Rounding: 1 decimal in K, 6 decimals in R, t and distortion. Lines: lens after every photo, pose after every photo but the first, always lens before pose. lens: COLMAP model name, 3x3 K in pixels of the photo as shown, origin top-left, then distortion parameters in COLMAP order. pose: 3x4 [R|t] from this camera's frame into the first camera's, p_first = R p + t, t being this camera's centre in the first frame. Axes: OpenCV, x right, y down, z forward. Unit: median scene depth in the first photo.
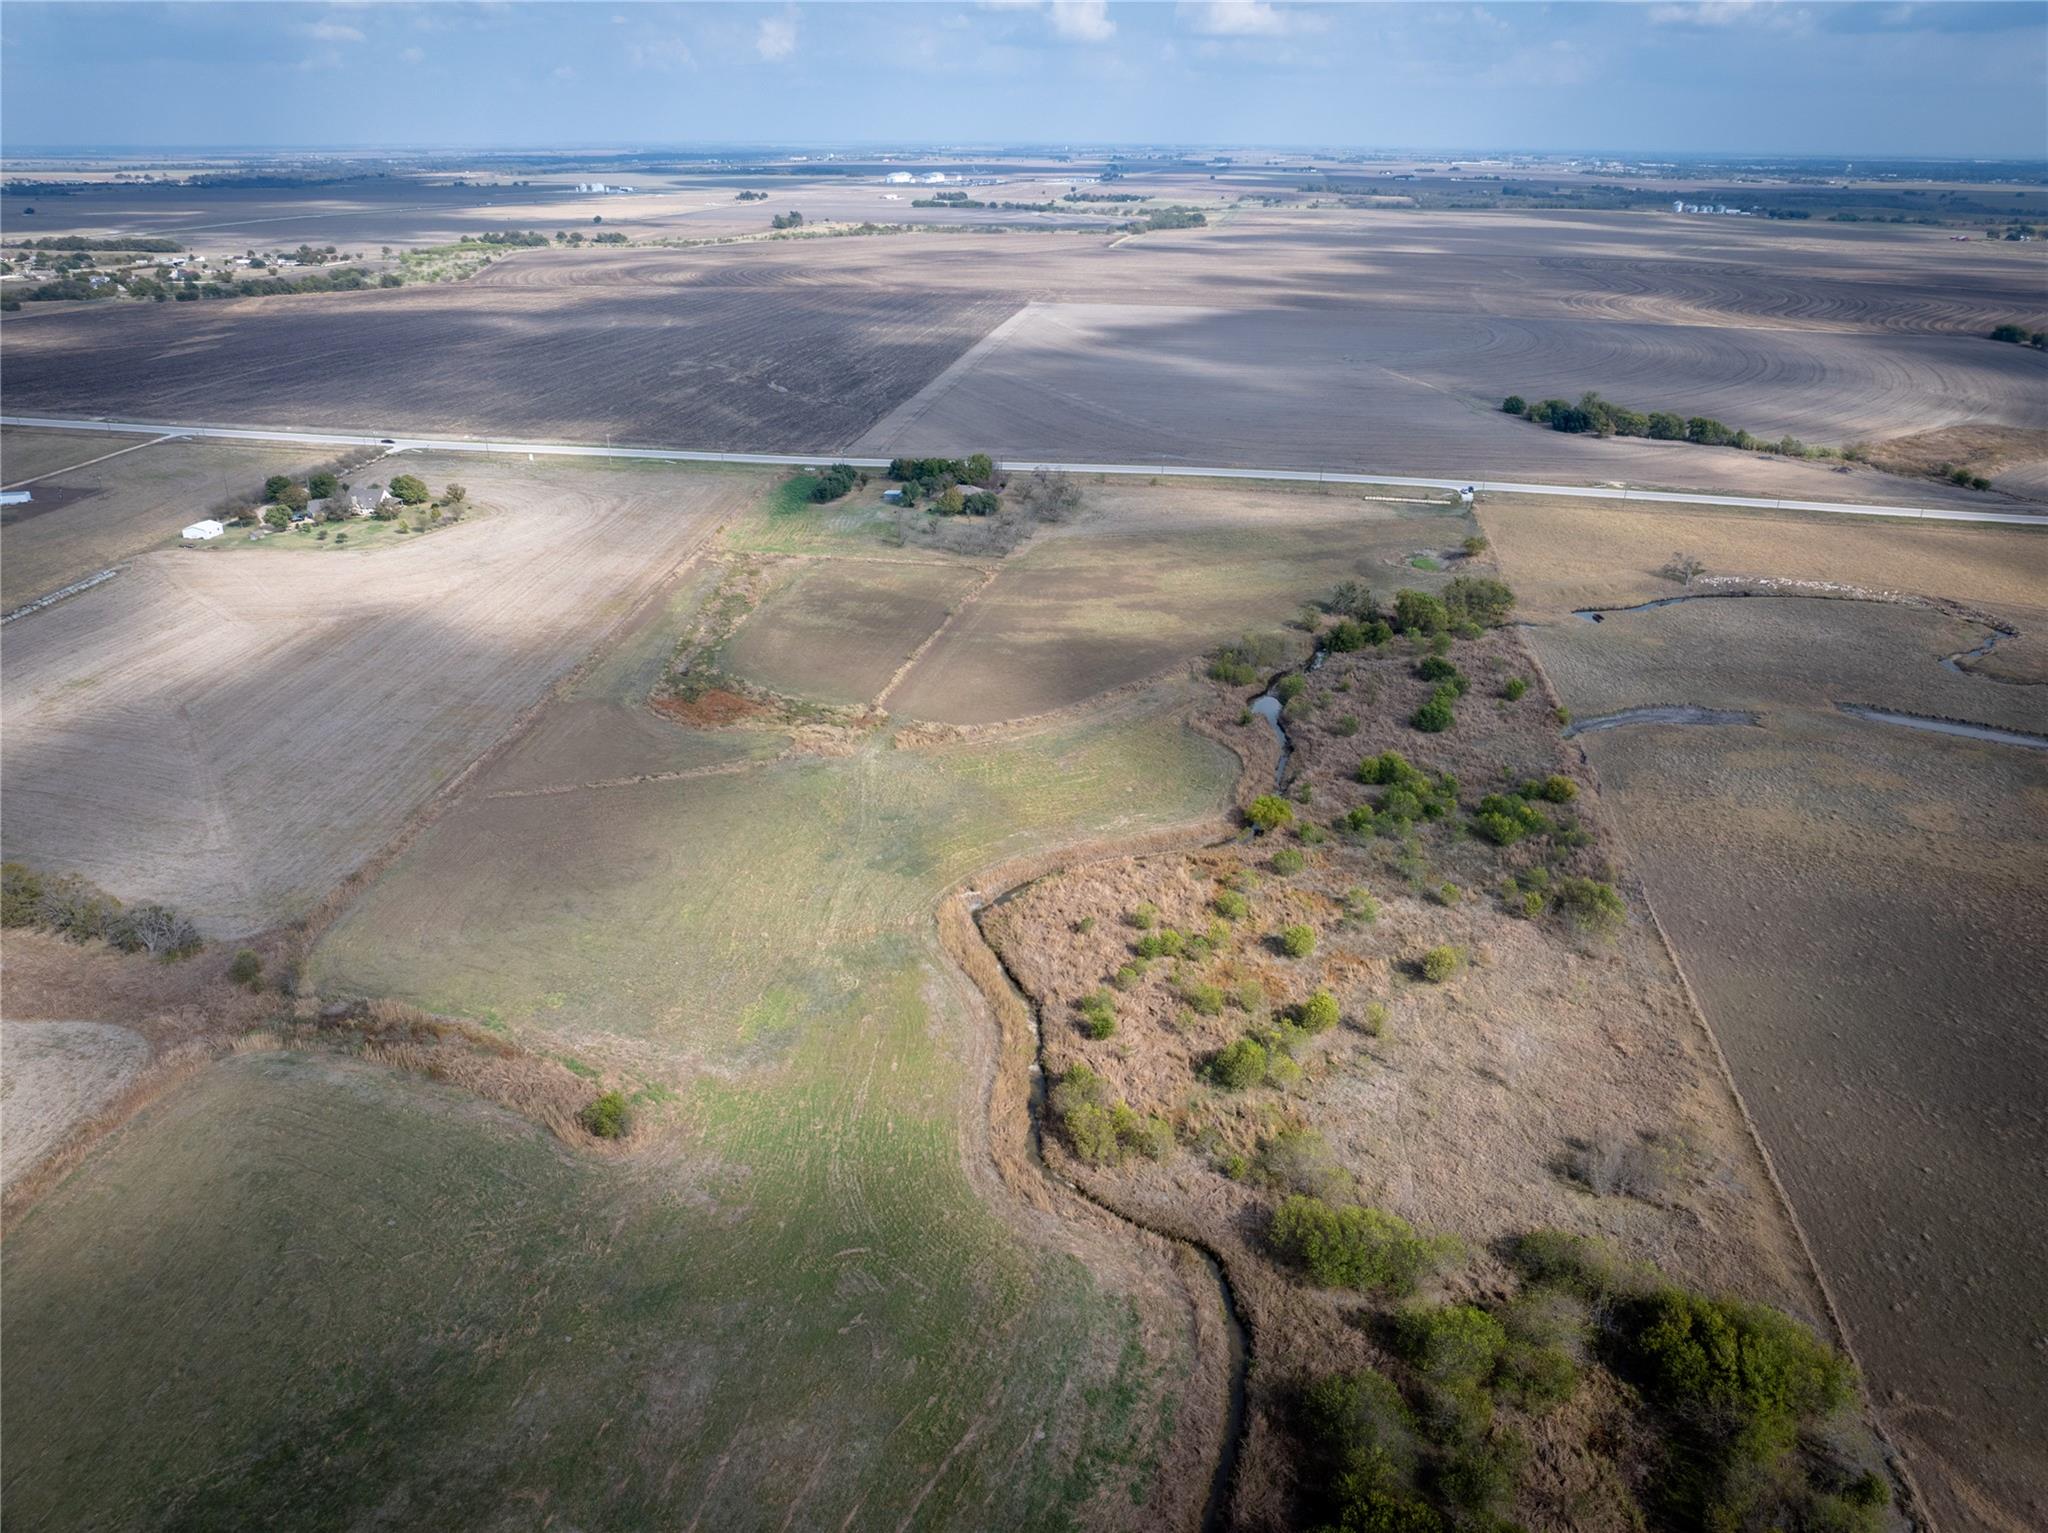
lens RADIAL K [[1433.9, 0, 1034.1], [0, 1433.9, 759.4], [0, 0, 1]] dist [-0.044576, 0.013498]
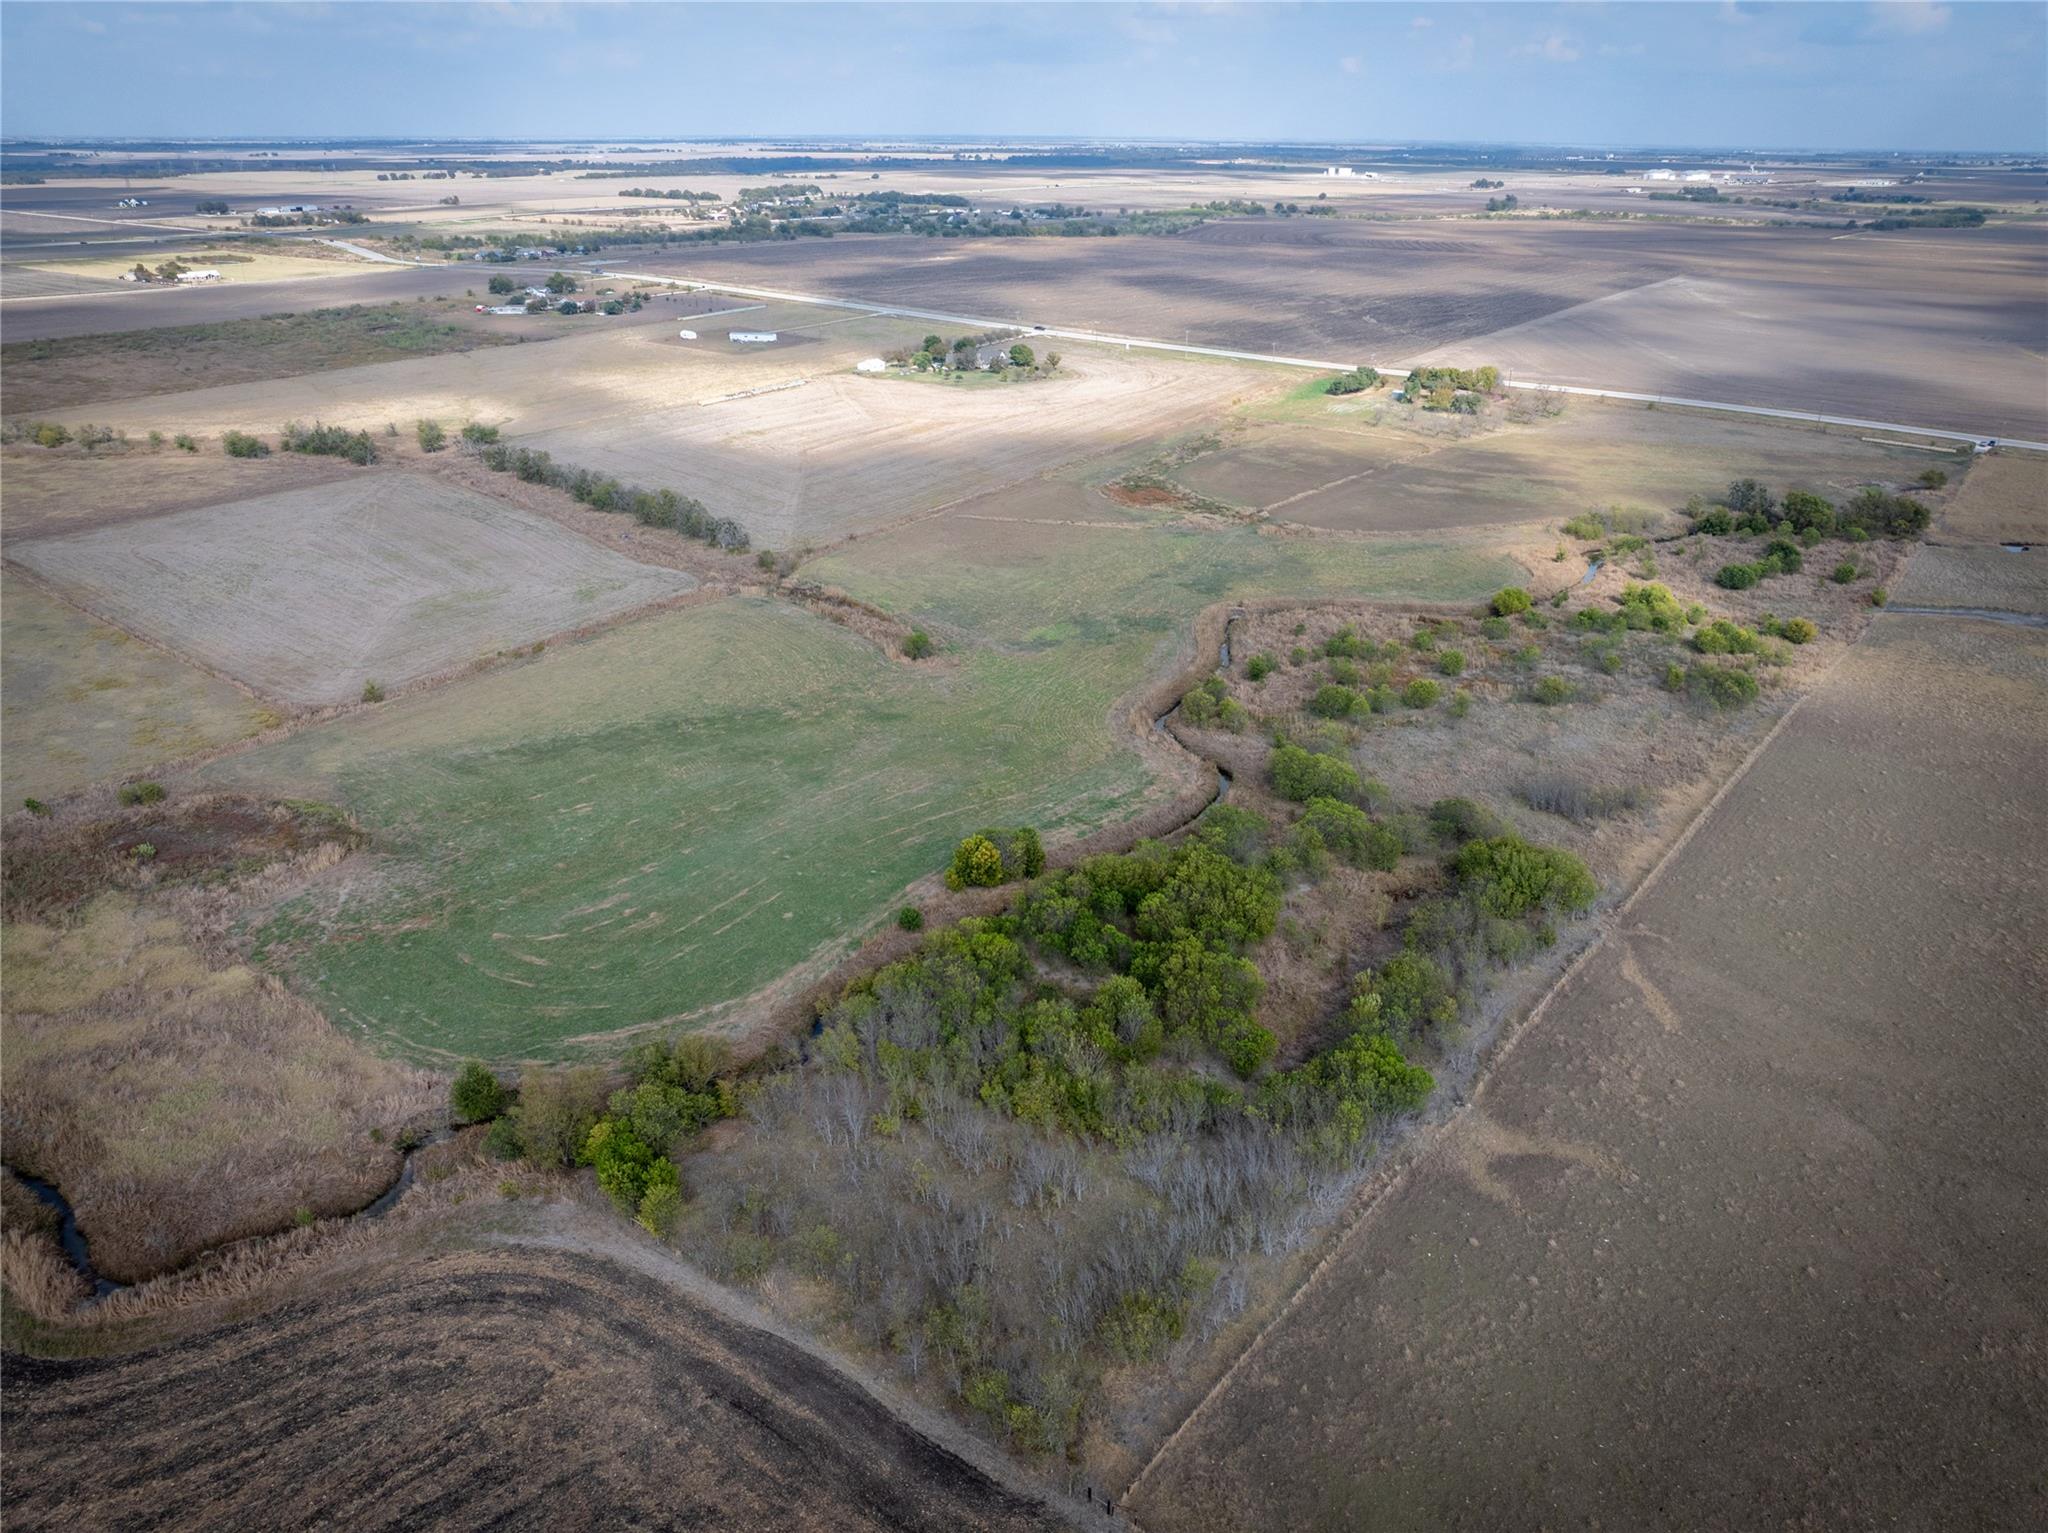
lens RADIAL K [[1433.9, 0, 1028.2], [0, 1433.9, 769.3], [0, 0, 1]] dist [-0.044576, 0.013498]
pose [[0.875782, 0.196885, -0.440729, 0.224926], [-0.194275, 0.979591, 0.051561, 0.118340], [0.441886, 0.040466, 0.896158, -0.147469]]
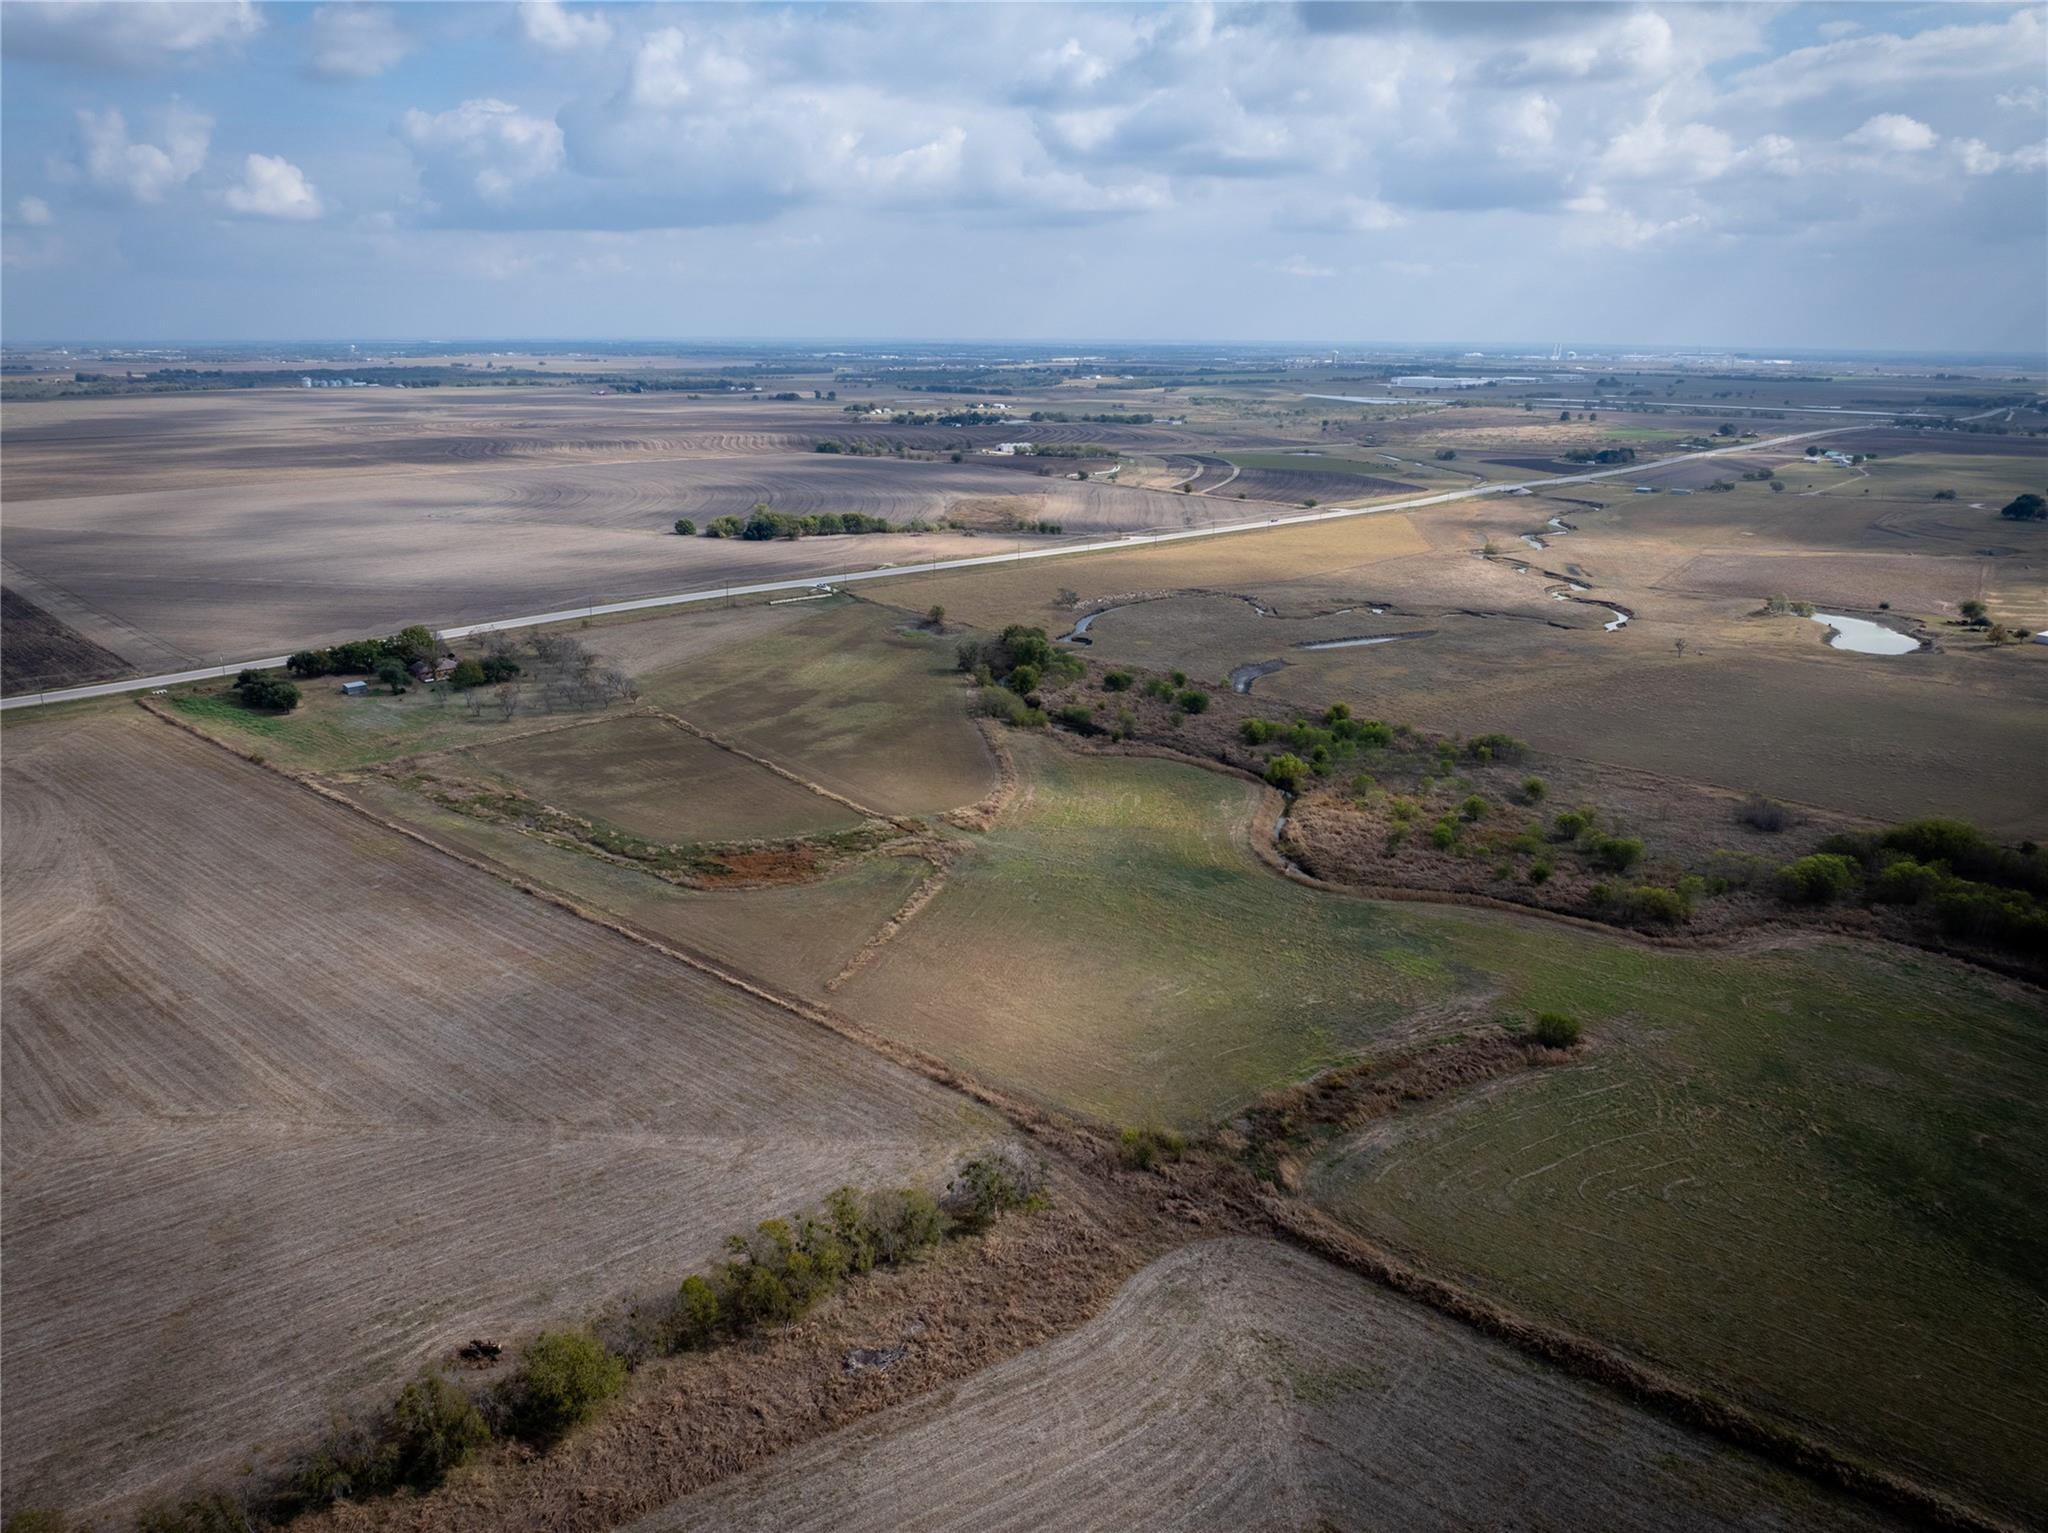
lens RADIAL K [[1433.9, 0, 1029.4], [0, 1433.9, 769.2], [0, 0, 1]] dist [-0.044576, 0.013498]
pose [[0.574438, -0.240364, 0.782461, -0.592683], [0.326447, 0.943877, 0.050290, -0.062122], [-0.750635, 0.226544, 0.620665, 0.238031]]
